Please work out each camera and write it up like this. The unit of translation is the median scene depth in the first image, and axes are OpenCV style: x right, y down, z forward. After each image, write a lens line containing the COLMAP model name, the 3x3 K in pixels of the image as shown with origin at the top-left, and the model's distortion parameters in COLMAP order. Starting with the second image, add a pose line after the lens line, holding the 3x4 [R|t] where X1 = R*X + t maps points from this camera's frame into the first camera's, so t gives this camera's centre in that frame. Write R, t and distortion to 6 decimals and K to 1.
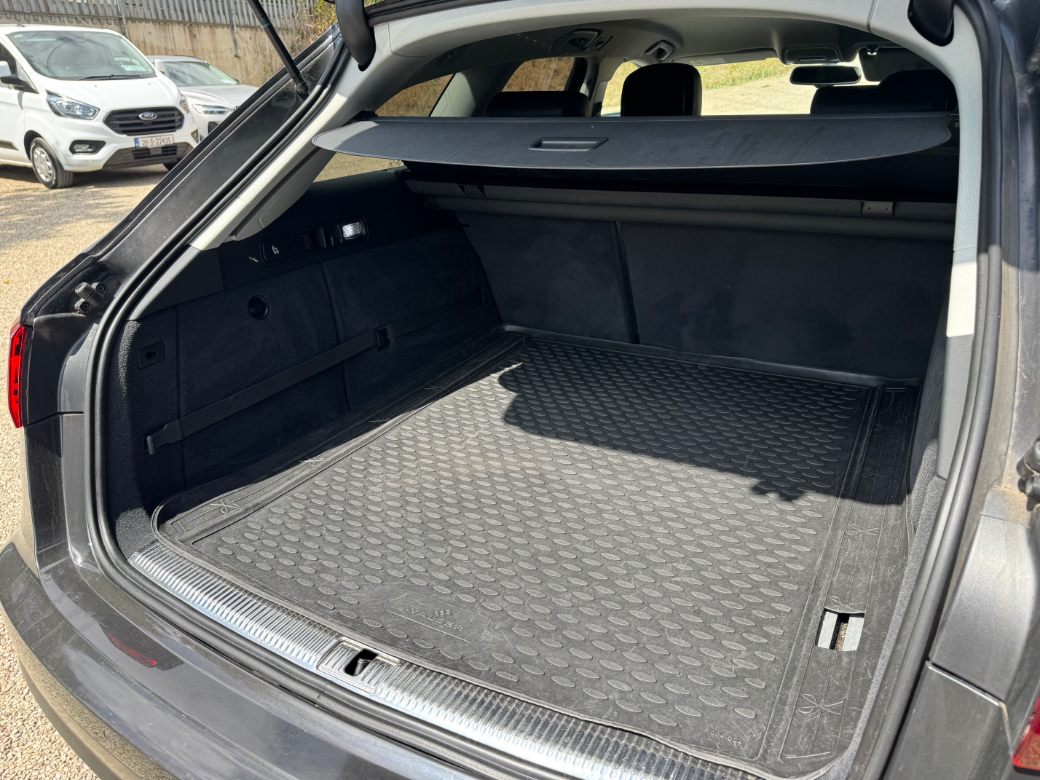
lens RADIAL K [[743.1, 0, 519.4], [0, 743.1, 392.3], [0, 0, 1]] dist [0.035618, -0.047889]
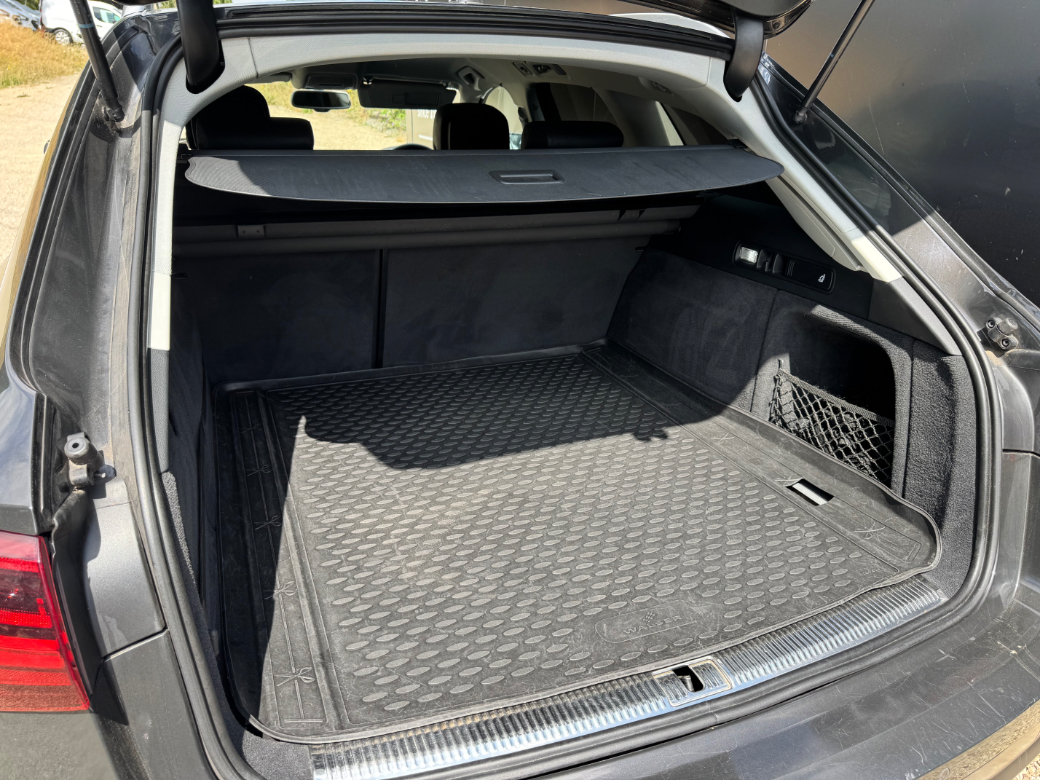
lens RADIAL K [[743.1, 0, 513.8], [0, 743.1, 391.1], [0, 0, 1]] dist [0.035618, -0.047889]
pose [[0.612611, -0.252028, 0.749126, -0.619675], [0.266490, 0.958164, 0.104428, -0.115765], [-0.744104, 0.135661, 0.654144, 0.267081]]
